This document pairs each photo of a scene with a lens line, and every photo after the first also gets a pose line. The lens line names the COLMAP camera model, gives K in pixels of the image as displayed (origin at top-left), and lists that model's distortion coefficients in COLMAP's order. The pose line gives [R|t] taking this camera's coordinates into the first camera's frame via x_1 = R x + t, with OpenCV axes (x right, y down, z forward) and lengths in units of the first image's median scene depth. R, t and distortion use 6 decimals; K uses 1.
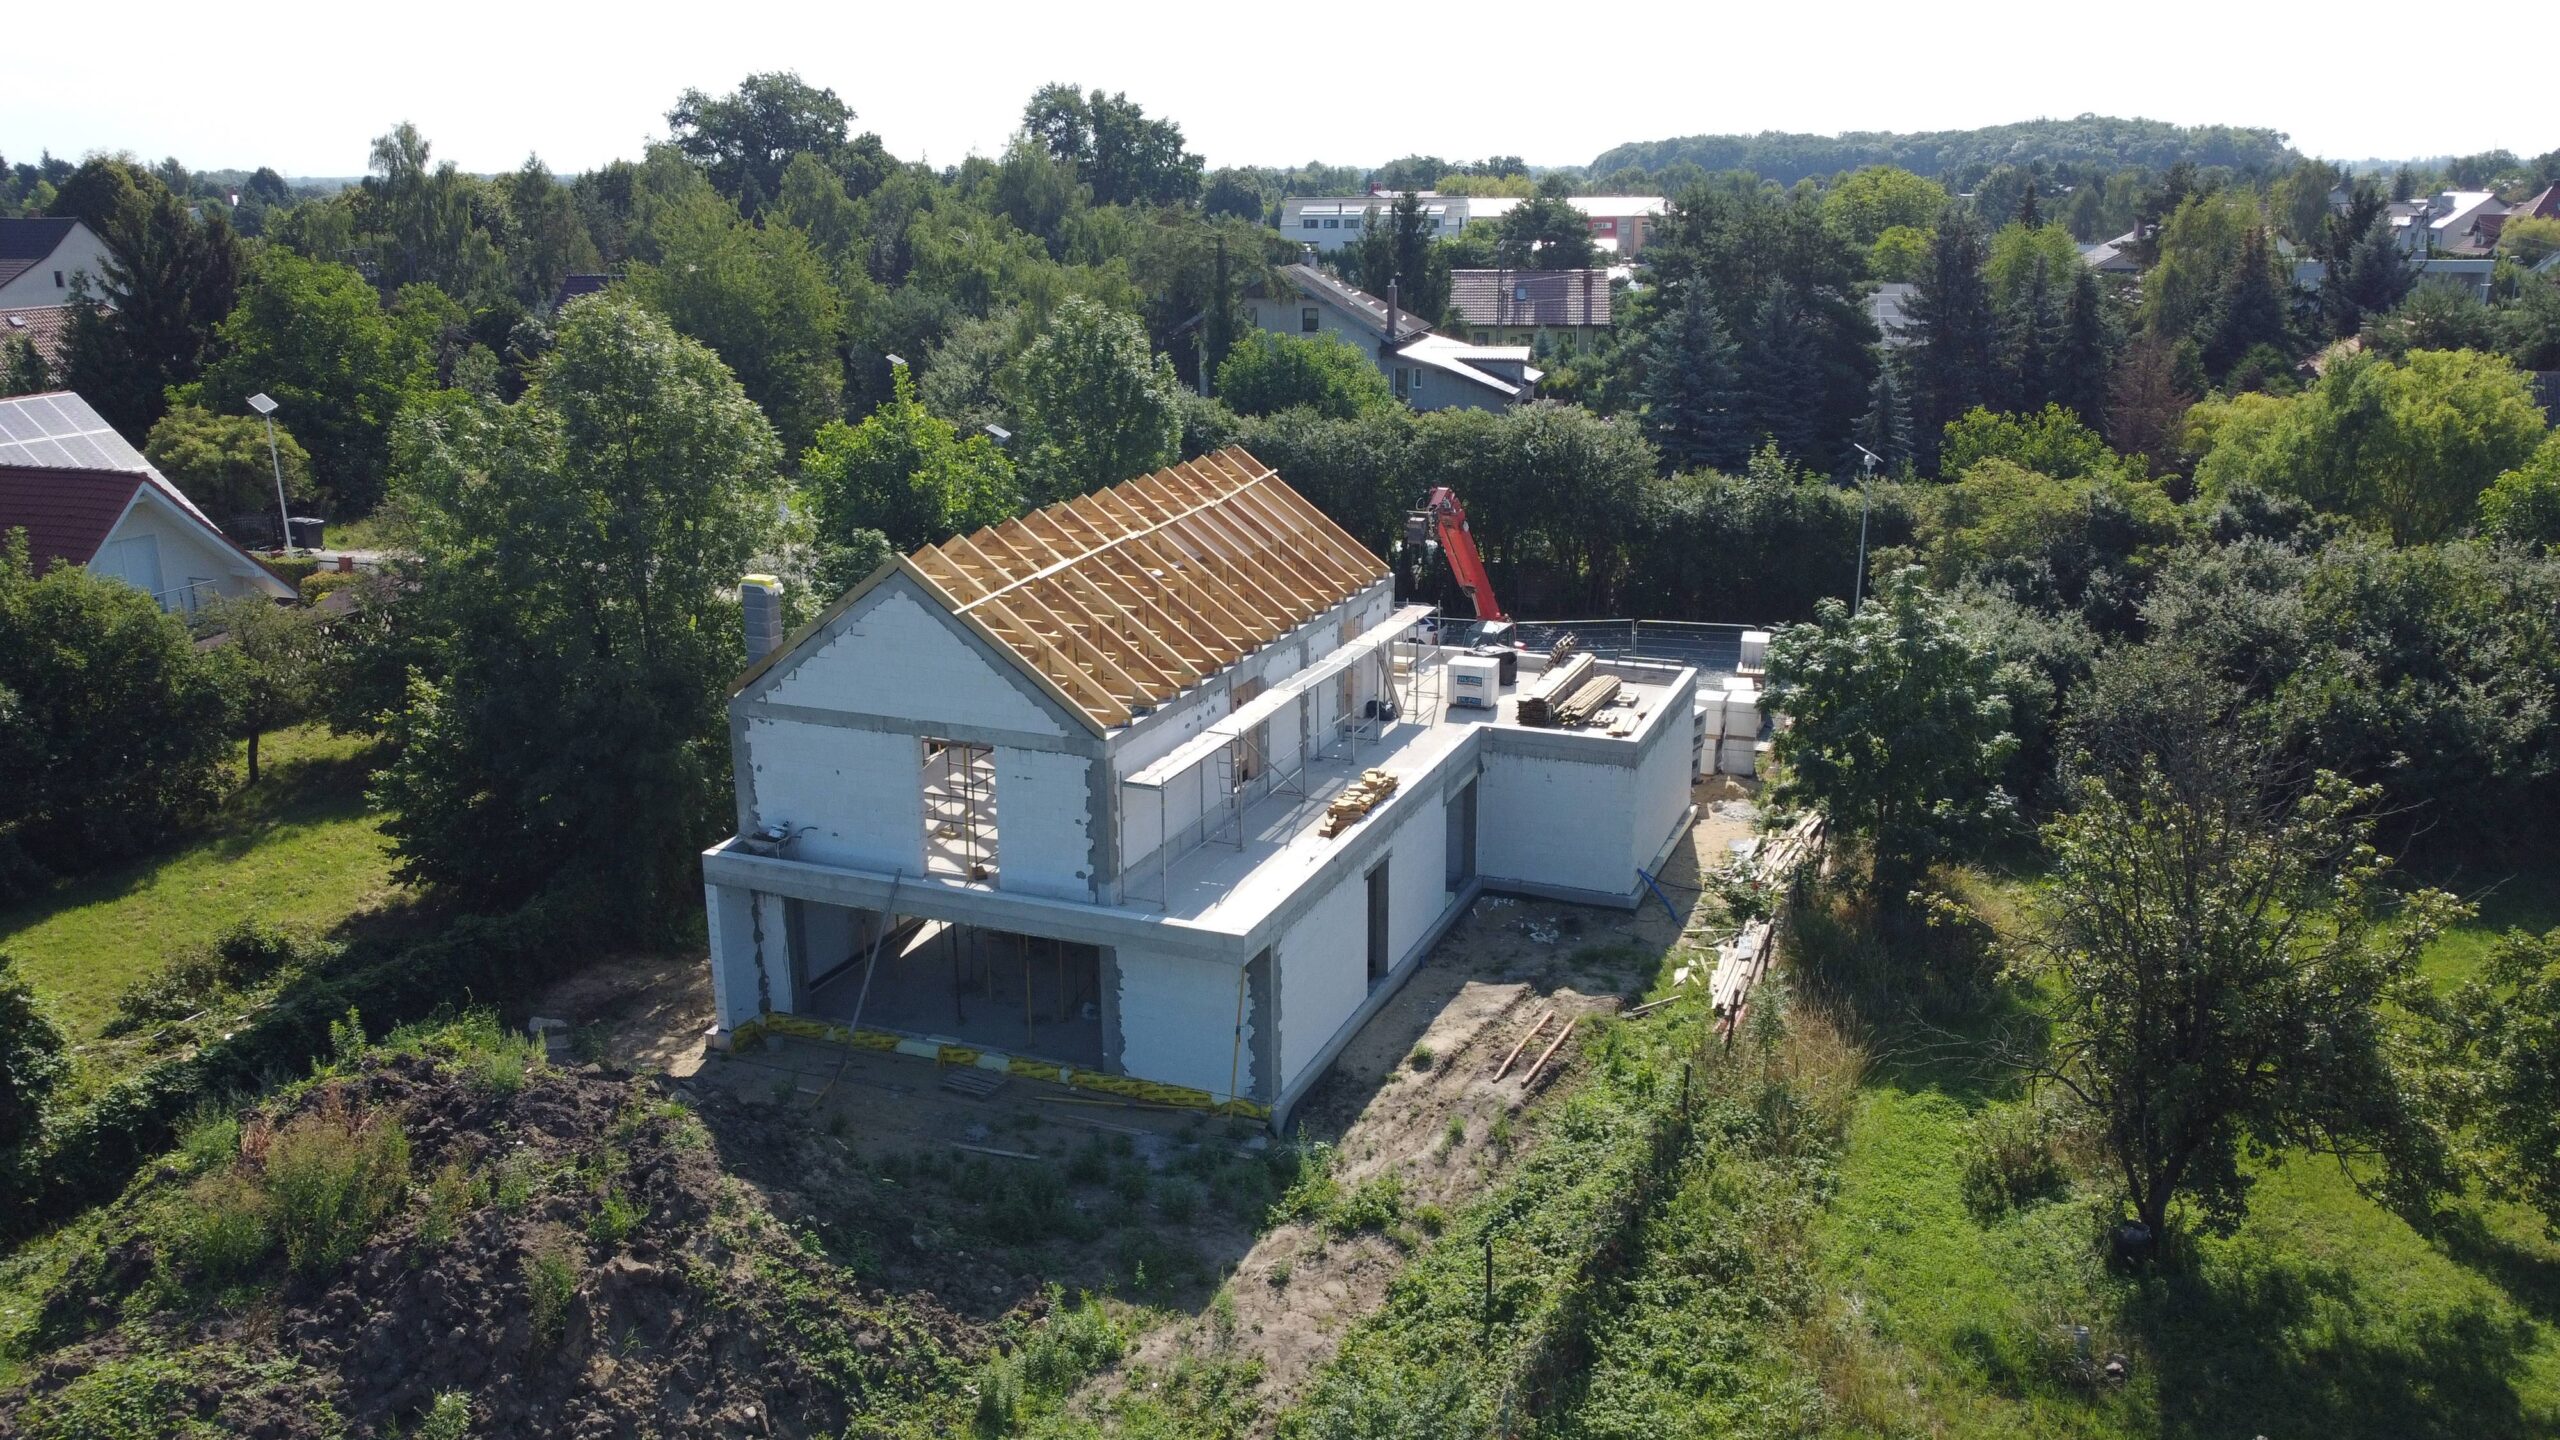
lens RADIAL K [[1947.8, 0, 1280.0], [0, 1947.8, 720.0], [0, 0, 1]] dist [0.004339, -0.007201]
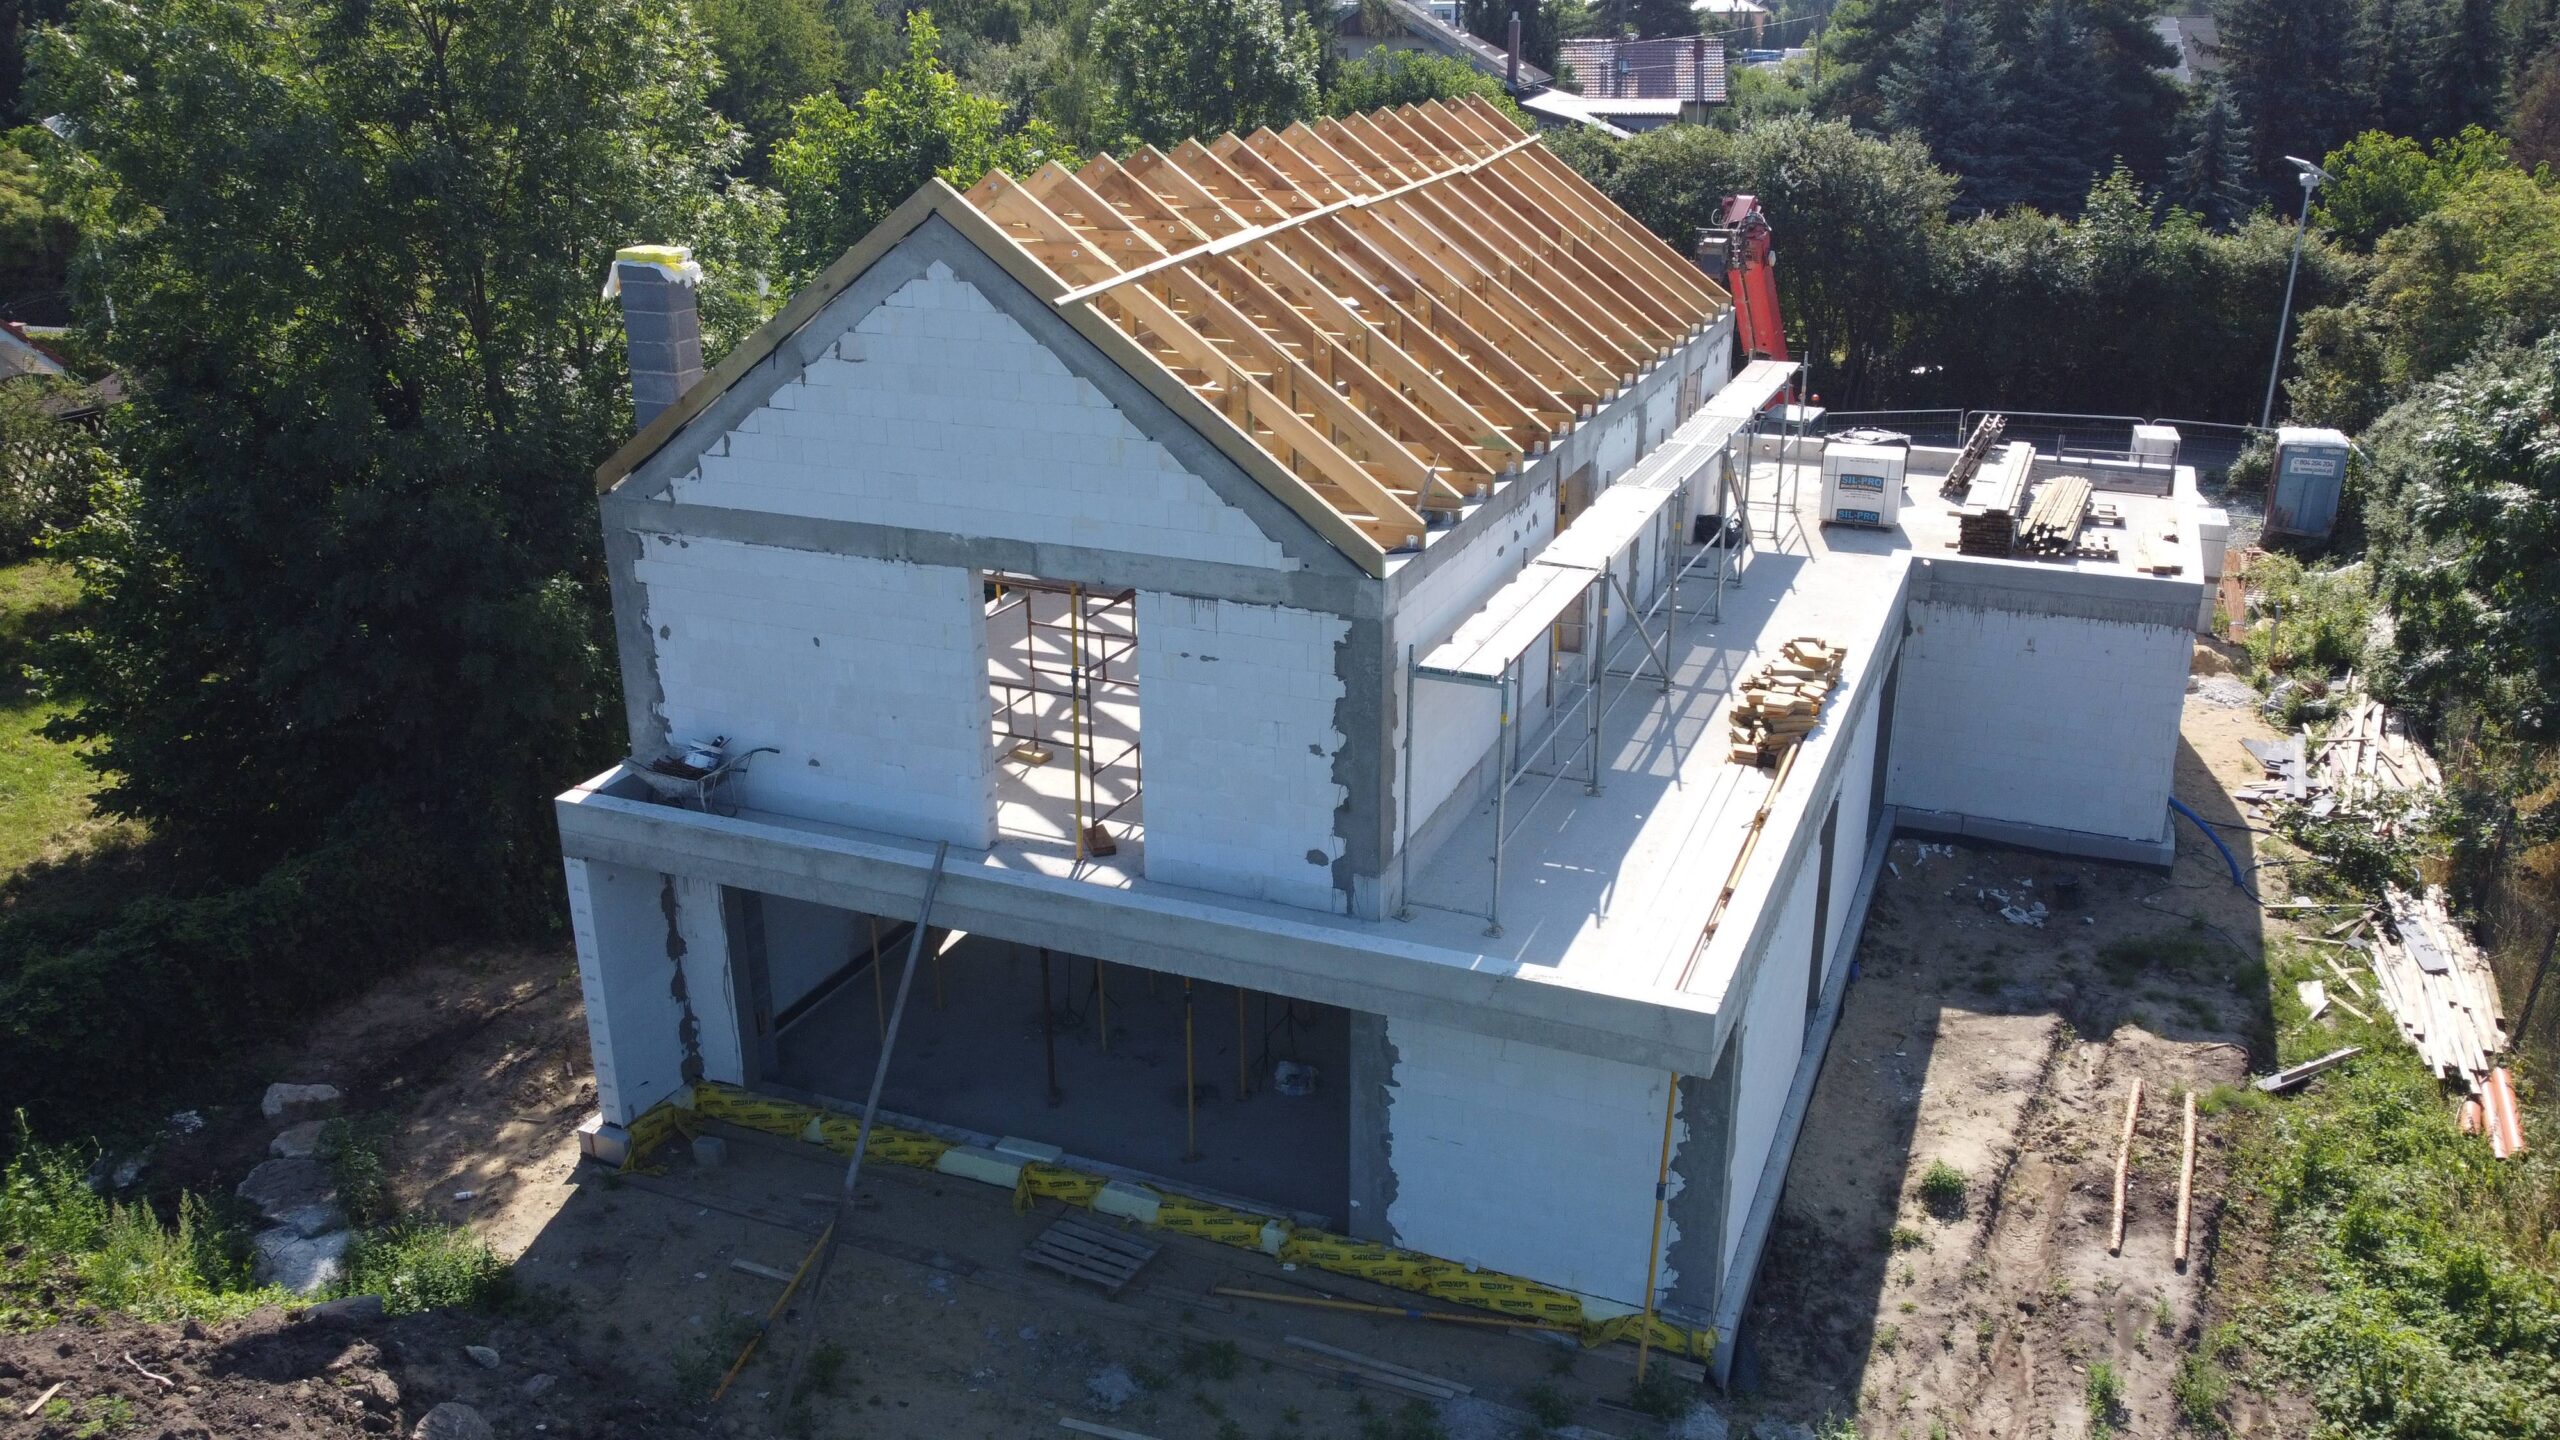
lens RADIAL K [[1947.8, 0, 1280.0], [0, 1947.8, 720.0], [0, 0, 1]] dist [0.004339, -0.007201]
pose [[0.999979, 0.002440, -0.006081, -0.095934], [-0.001937, 0.996684, 0.081348, 0.005350], [0.006259, -0.081335, 0.996667, 0.458054]]
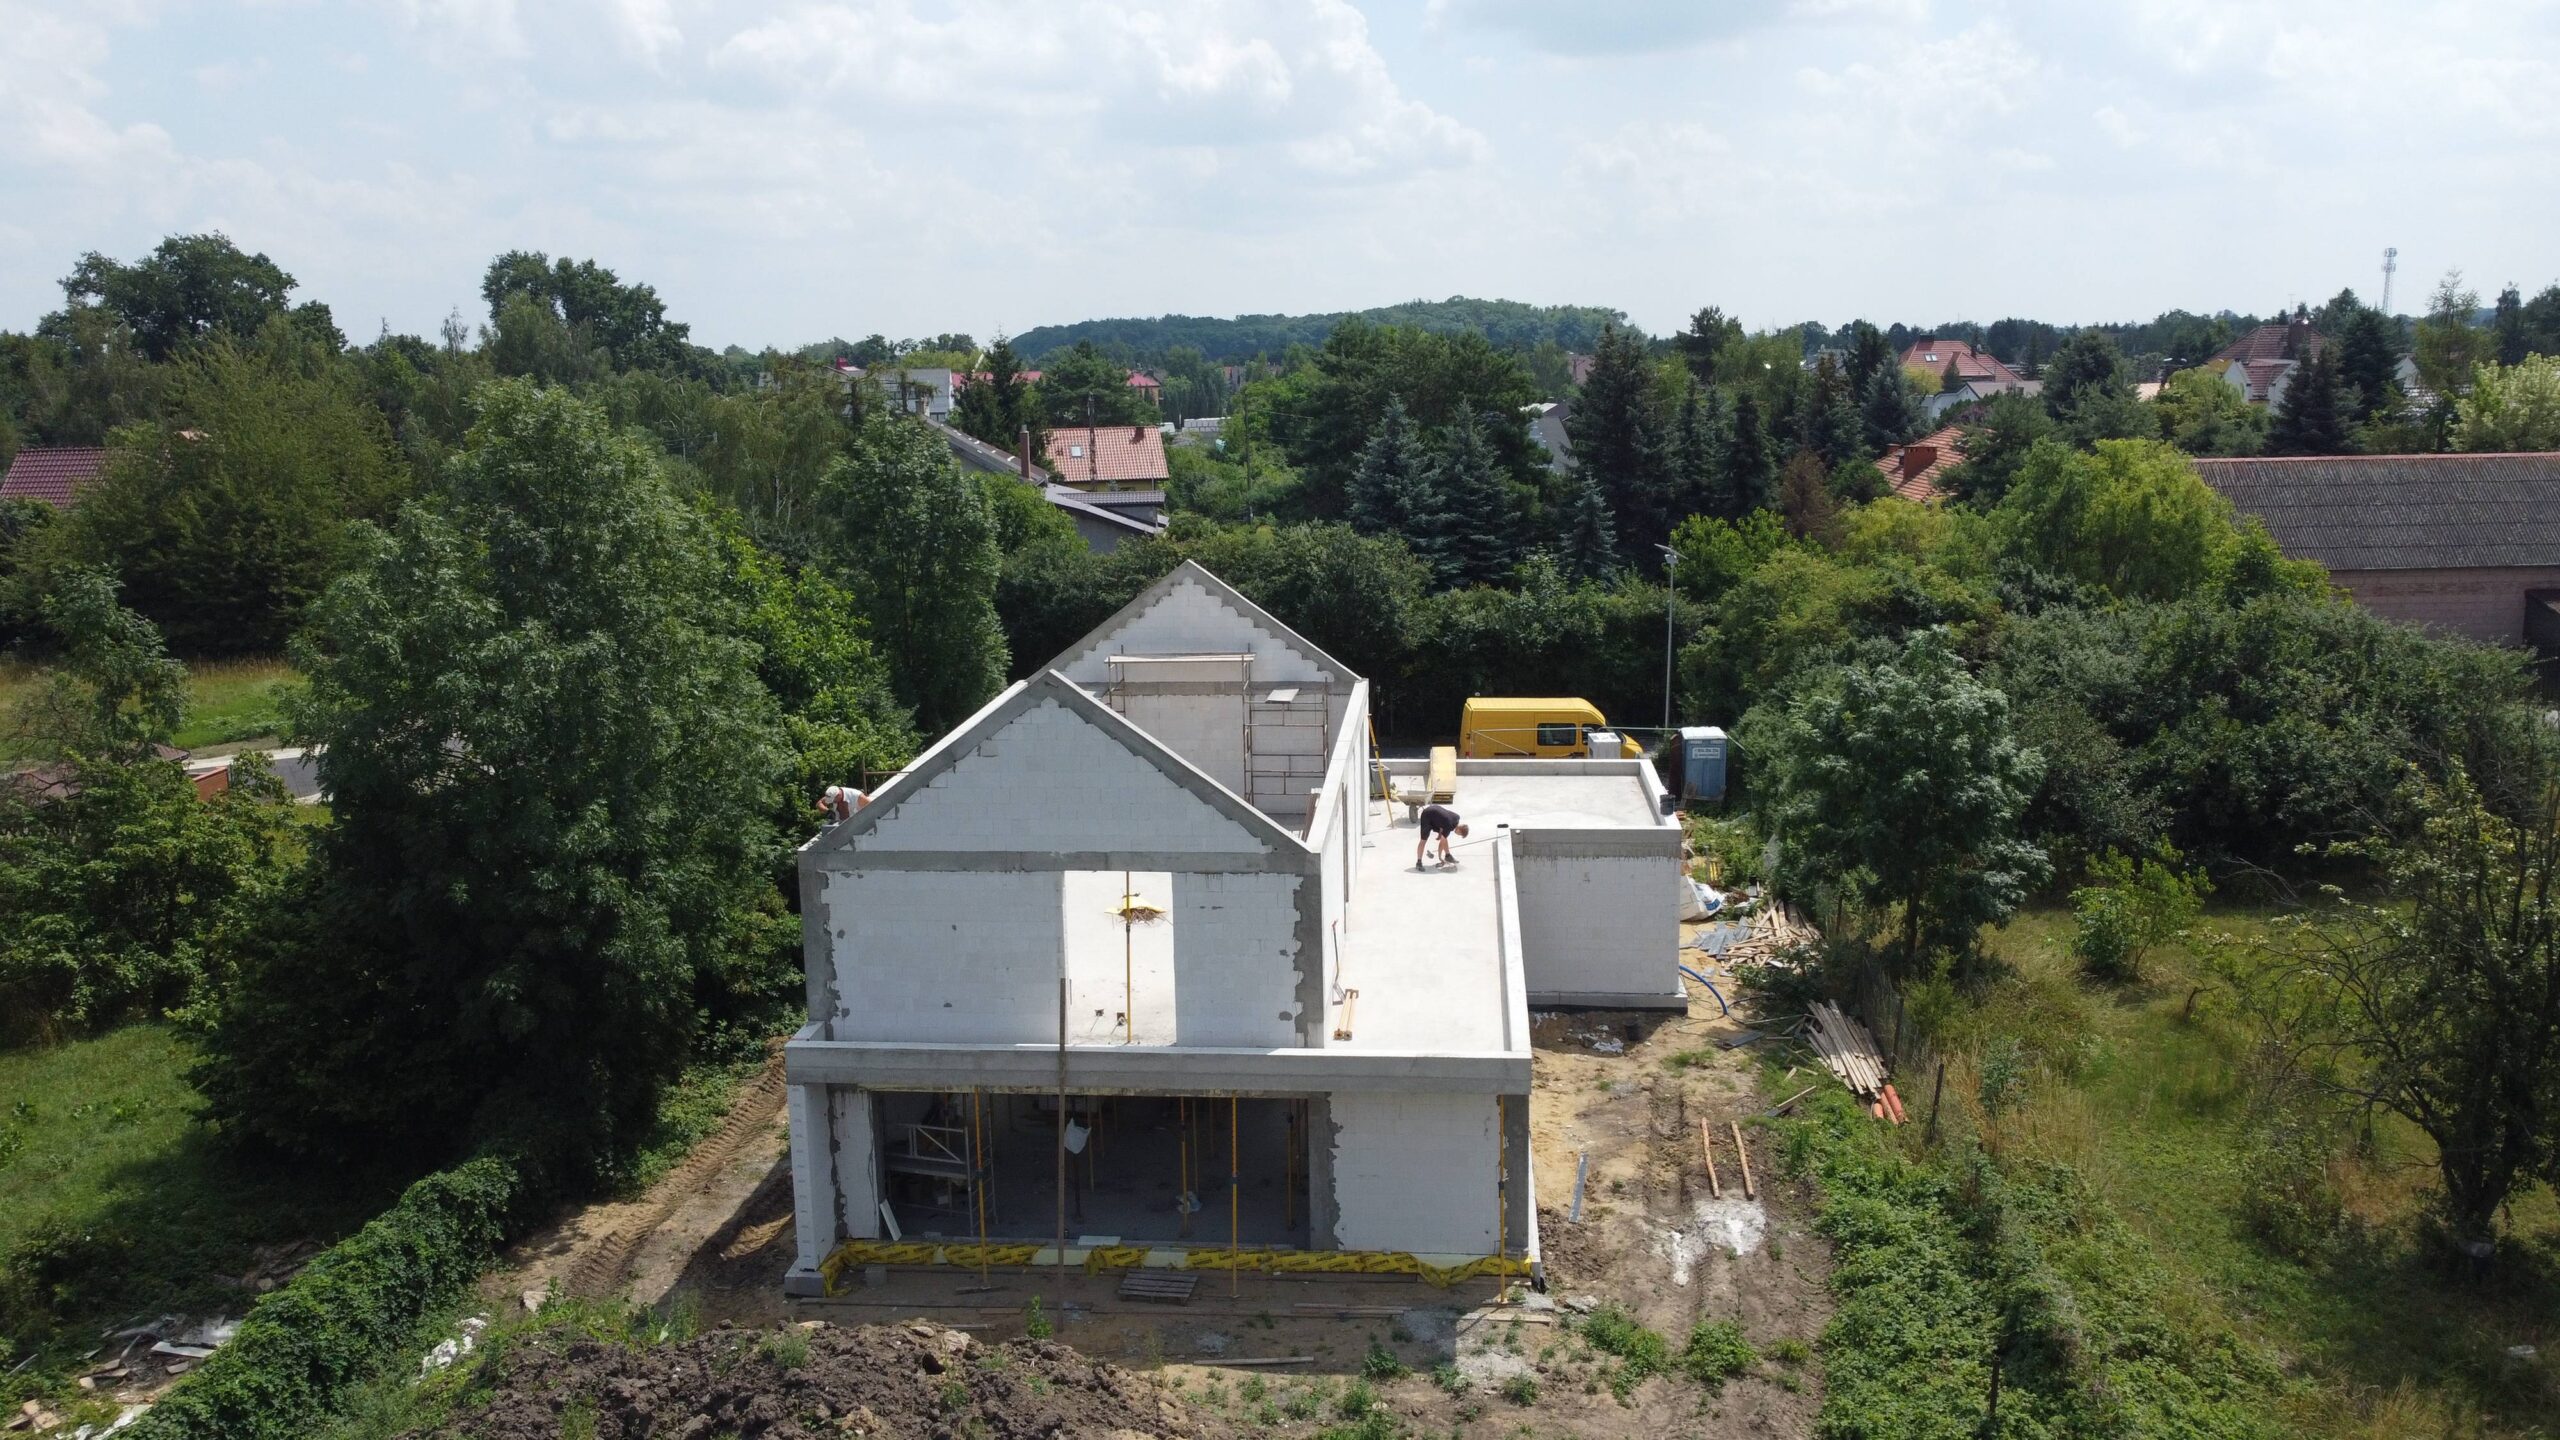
lens RADIAL K [[1947.8, 0, 1280.0], [0, 1947.8, 720.0], [0, 0, 1]] dist [0.004339, -0.007201]
pose [[0.955350, -0.066374, 0.287925, -0.300678], [0.092157, 0.992769, -0.076923, 0.014615], [-0.280737, 0.100023, 0.954559, 0.155963]]
